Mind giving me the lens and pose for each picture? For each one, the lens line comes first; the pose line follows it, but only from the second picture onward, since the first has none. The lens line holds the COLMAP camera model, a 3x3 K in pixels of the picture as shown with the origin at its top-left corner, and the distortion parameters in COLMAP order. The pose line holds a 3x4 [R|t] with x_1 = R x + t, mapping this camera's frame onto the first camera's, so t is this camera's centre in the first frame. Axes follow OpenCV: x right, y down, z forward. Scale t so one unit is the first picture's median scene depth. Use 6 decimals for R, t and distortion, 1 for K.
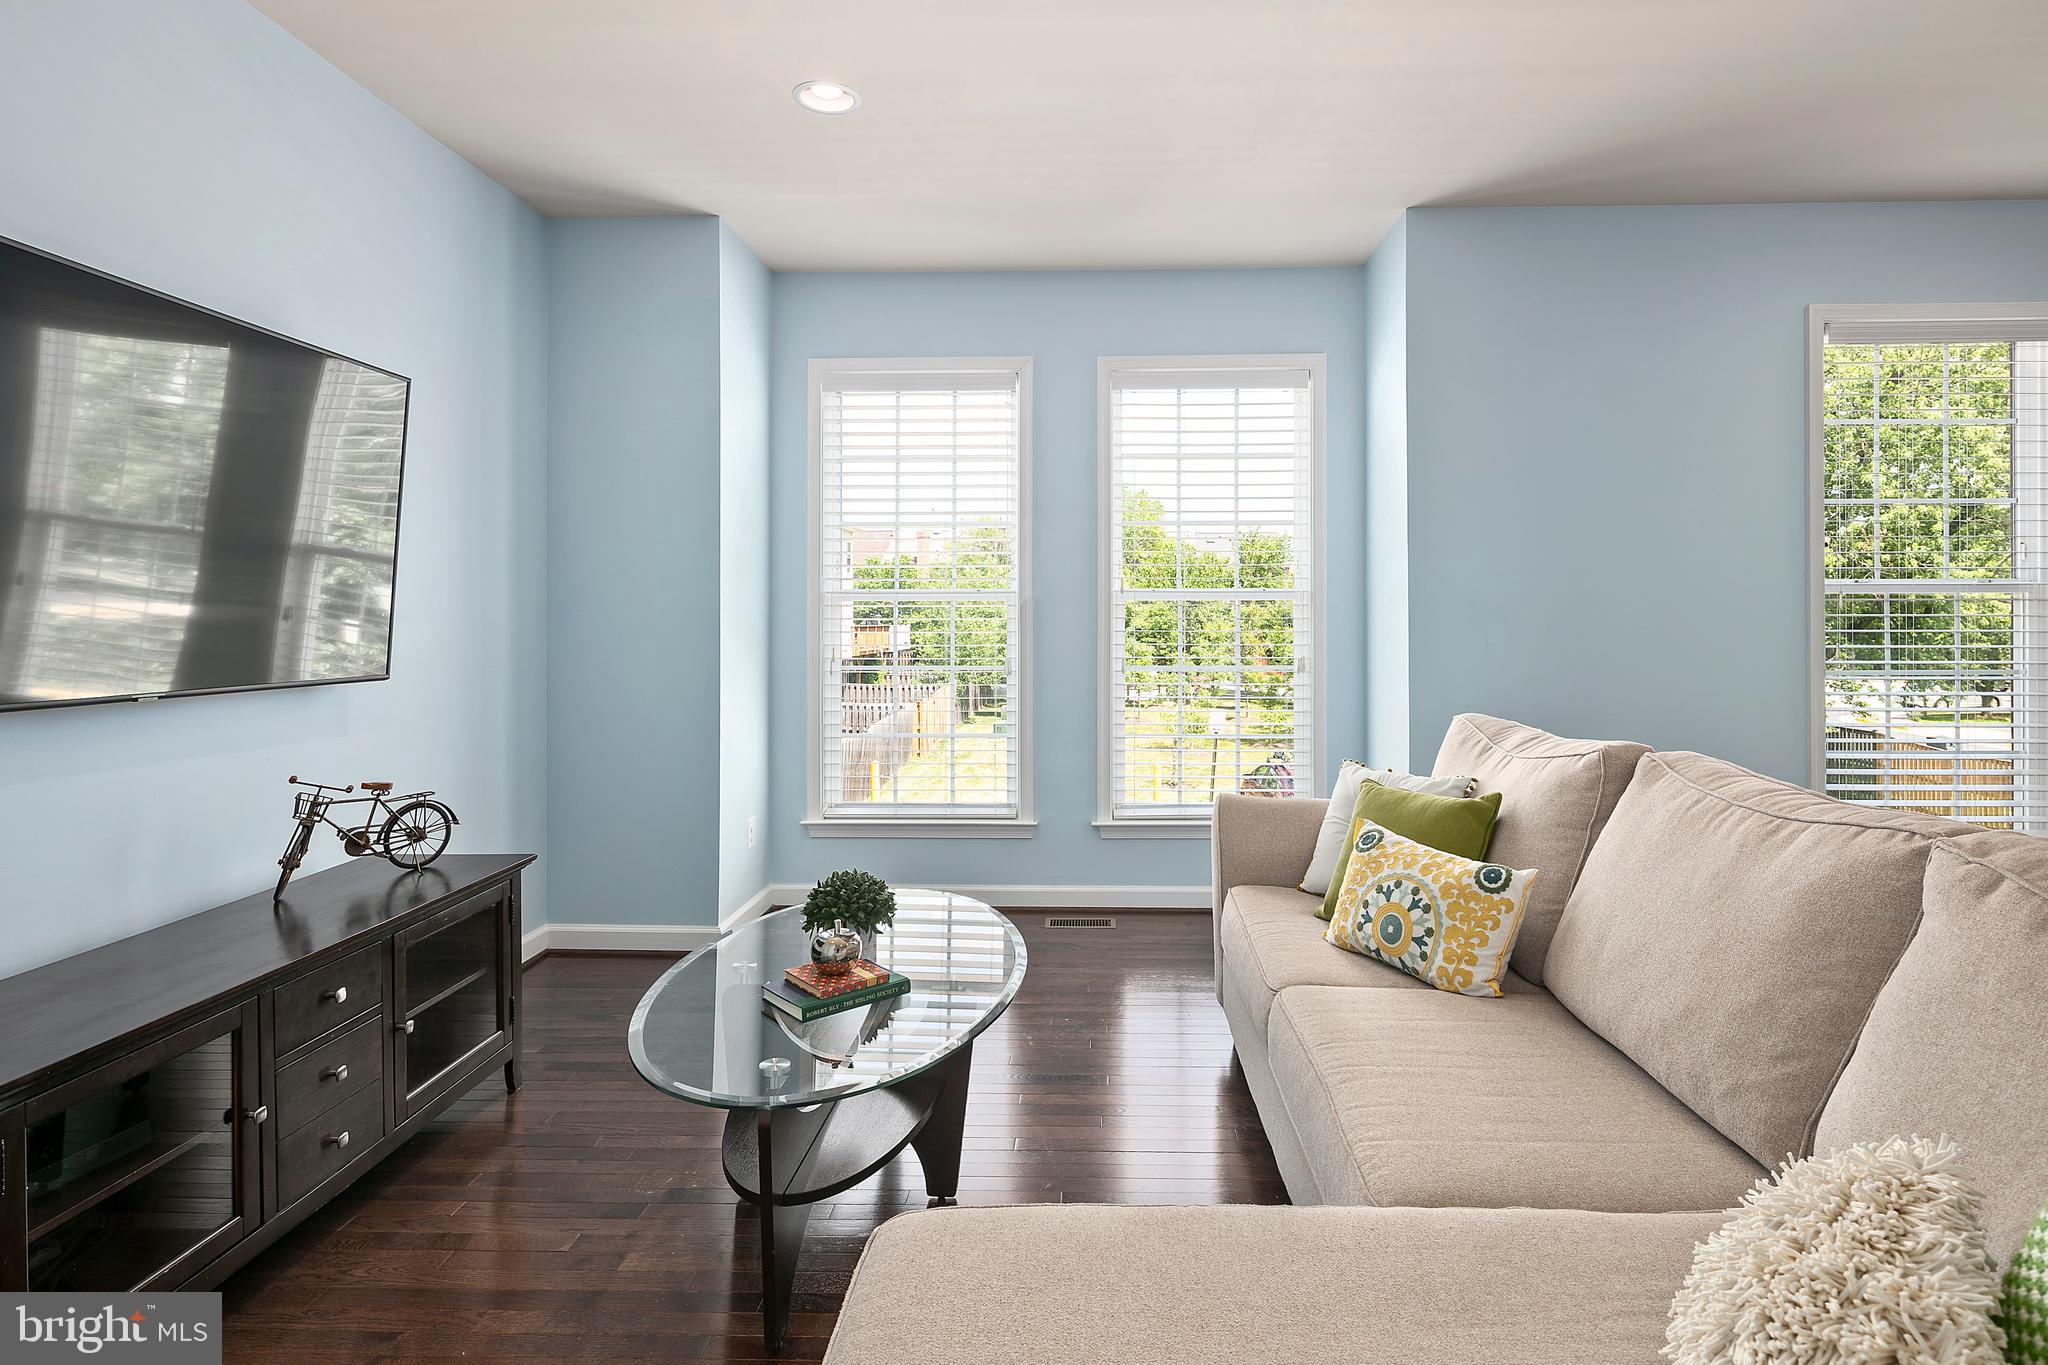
lens RADIAL K [[1019.8, 0, 1028.3], [0, 1019.8, 620.1], [0, 0, 1]] dist [0.001165, -0.001310]
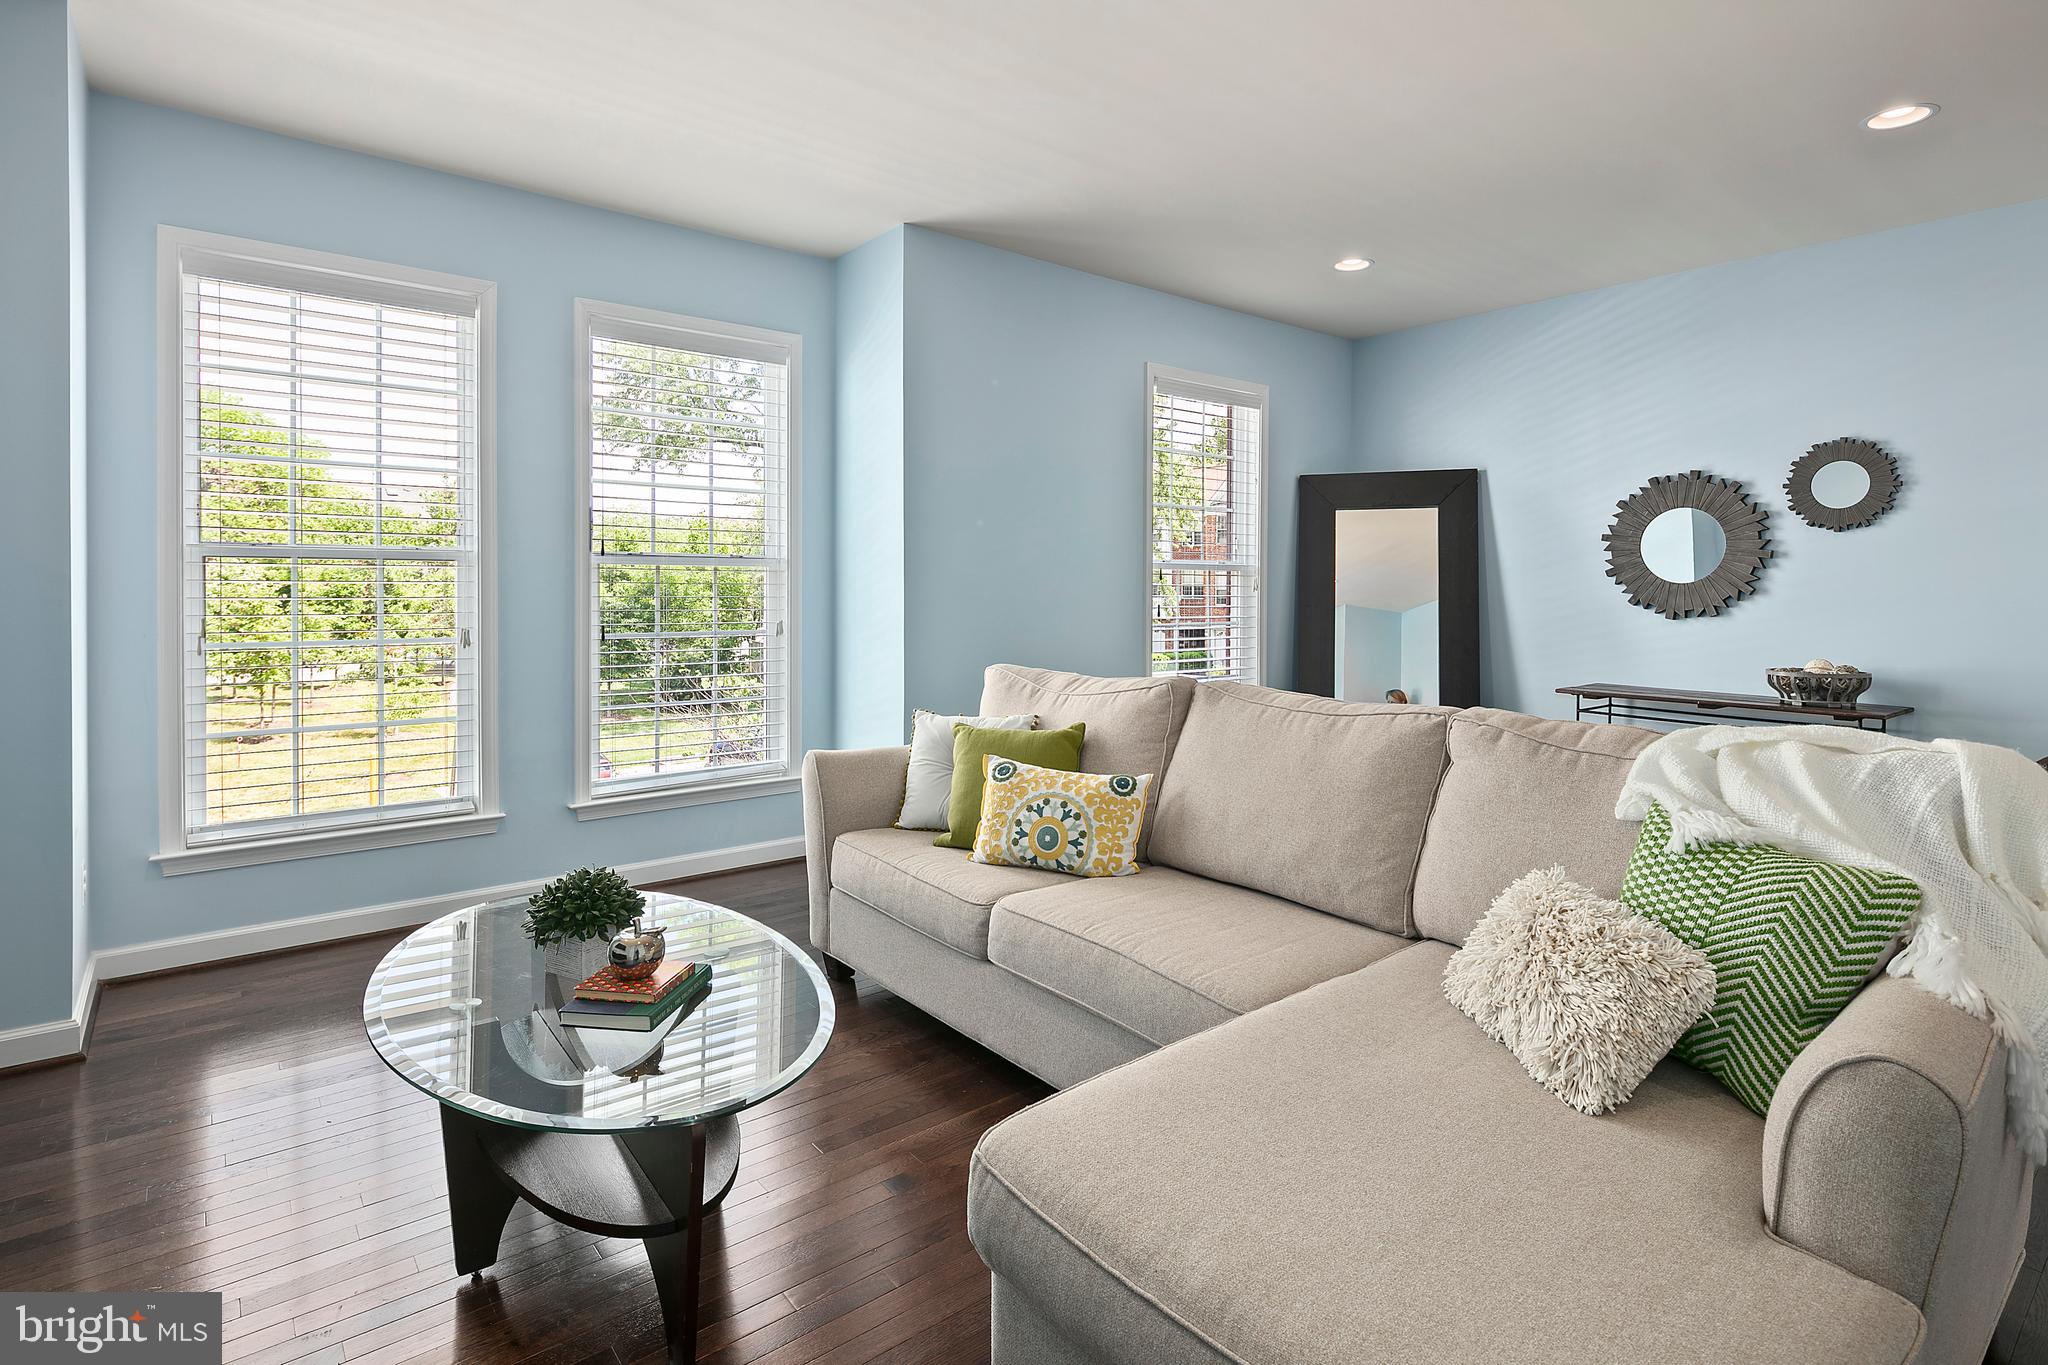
lens RADIAL K [[1006.0, 0, 1024.7], [0, 1006.0, 604.9], [0, 0, 1]] dist [0.003322, 0.000111]
pose [[0.761744, -0.005346, 0.647856, -0.446667], [-0.006308, 0.999857, 0.015668, 0.002981], [-0.647847, -0.016022, 0.761602, 0.098392]]
